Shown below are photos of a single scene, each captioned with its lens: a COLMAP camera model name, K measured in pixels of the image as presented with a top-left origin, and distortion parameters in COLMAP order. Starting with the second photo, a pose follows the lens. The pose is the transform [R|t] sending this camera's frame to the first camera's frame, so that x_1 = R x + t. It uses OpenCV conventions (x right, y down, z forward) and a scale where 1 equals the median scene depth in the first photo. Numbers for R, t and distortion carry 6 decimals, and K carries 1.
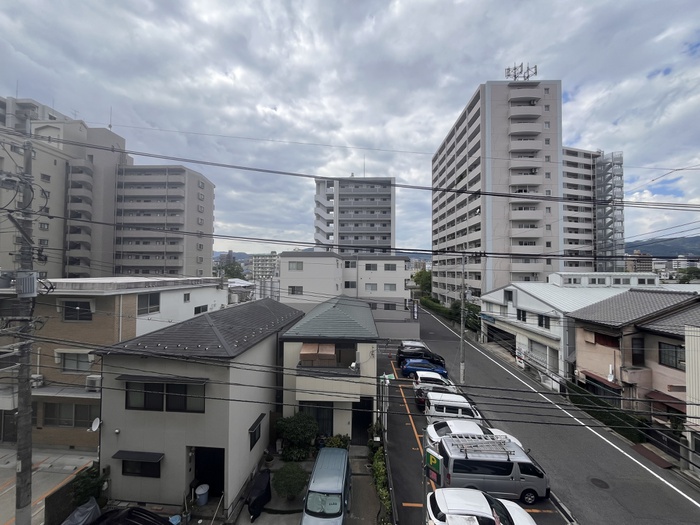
lens RADIAL K [[281.3, 0, 347.8], [0, 281.3, 261.1], [0, 0, 1]] dist [-0.002682, -0.000126]
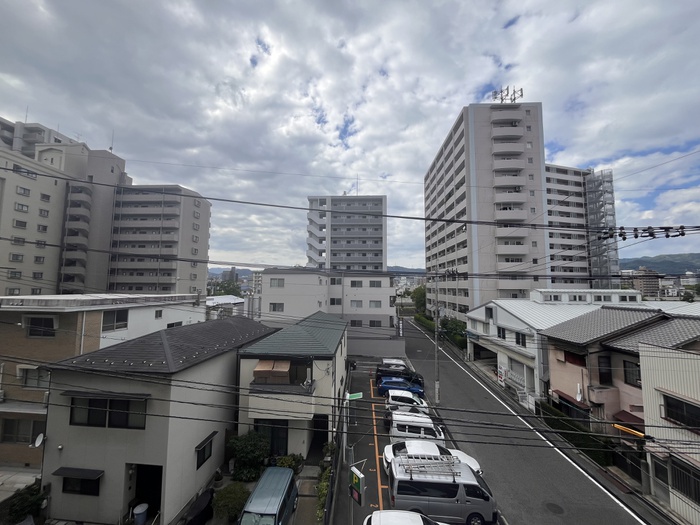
lens RADIAL K [[281.3, 0, 344.8], [0, 281.3, 261.2], [0, 0, 1]] dist [-0.002682, -0.000126]
pose [[0.999912, -0.000879, -0.013269, 0.110360], [0.000104, 0.998299, -0.058295, -0.002520], [0.013298, 0.058289, 0.998211, -0.017036]]
